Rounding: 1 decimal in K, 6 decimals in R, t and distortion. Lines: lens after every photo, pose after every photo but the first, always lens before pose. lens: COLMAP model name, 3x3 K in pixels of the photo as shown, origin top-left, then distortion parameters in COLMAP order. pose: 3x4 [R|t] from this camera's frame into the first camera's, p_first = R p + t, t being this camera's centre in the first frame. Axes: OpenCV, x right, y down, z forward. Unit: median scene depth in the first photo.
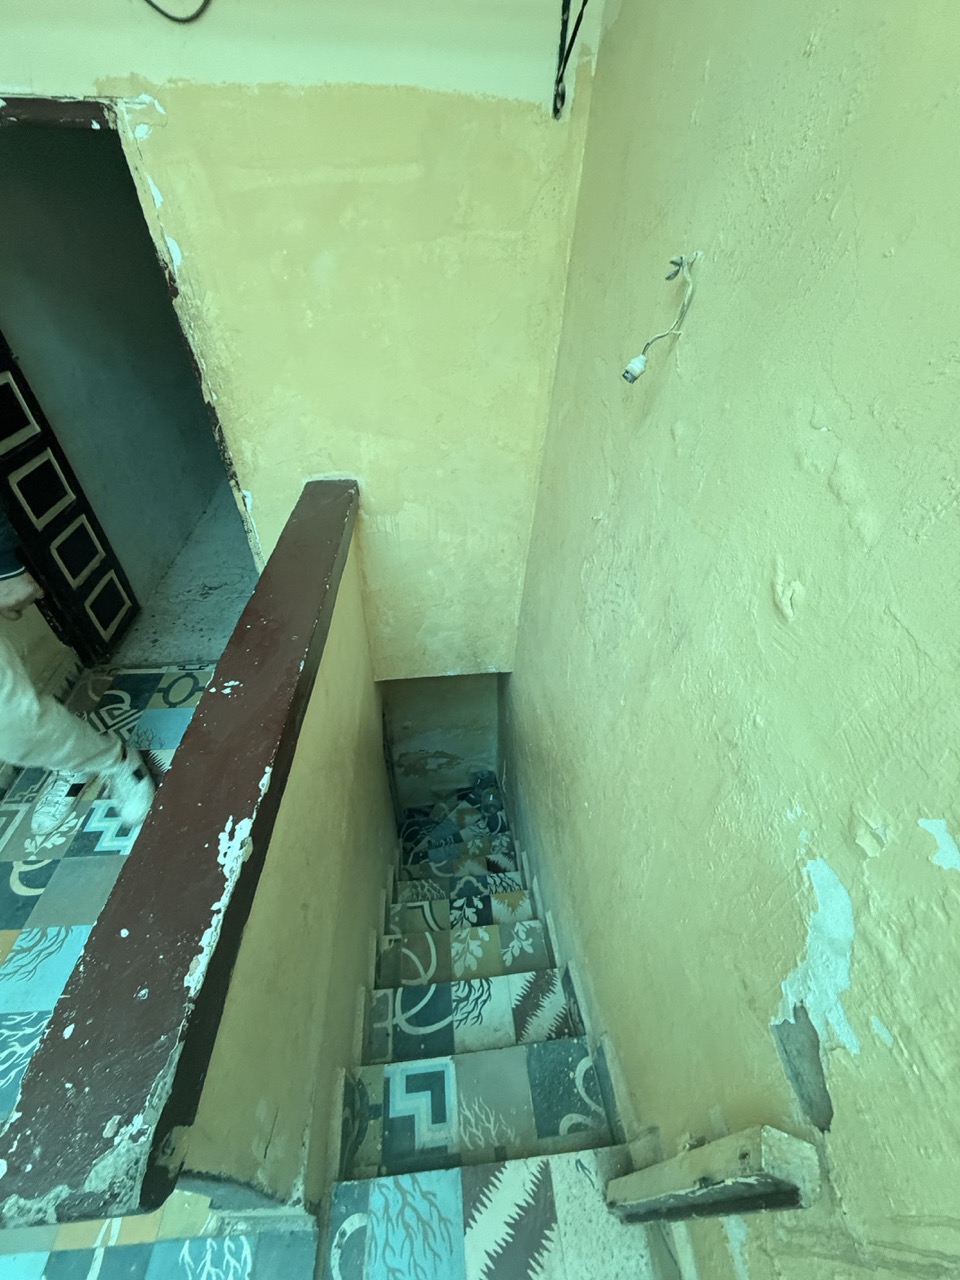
lens RADIAL K [[506.2, 0, 480.0], [0, 506.2, 640.0], [0, 0, 1]] dist [0.000400, 0.000077]
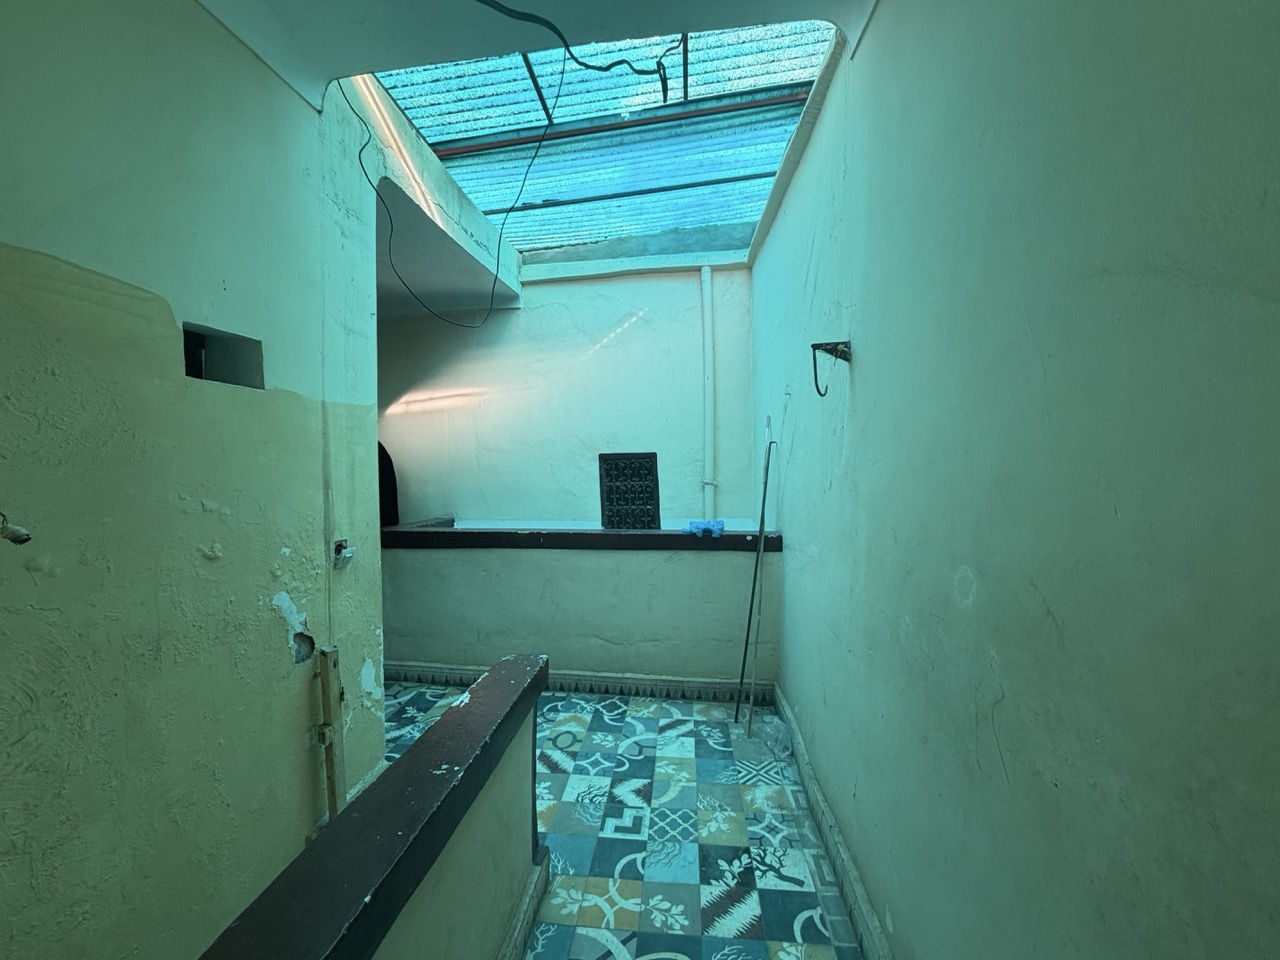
lens RADIAL K [[506.2, 0, 640.0], [0, 506.2, 480.0], [0, 0, 1]] dist [0.000400, 0.000077]
pose [[-0.988146, -0.023910, 0.151643, -1.870950], [0.087608, 0.723326, 0.684927, -1.881214], [-0.126064, 0.690093, -0.712657, 2.258590]]
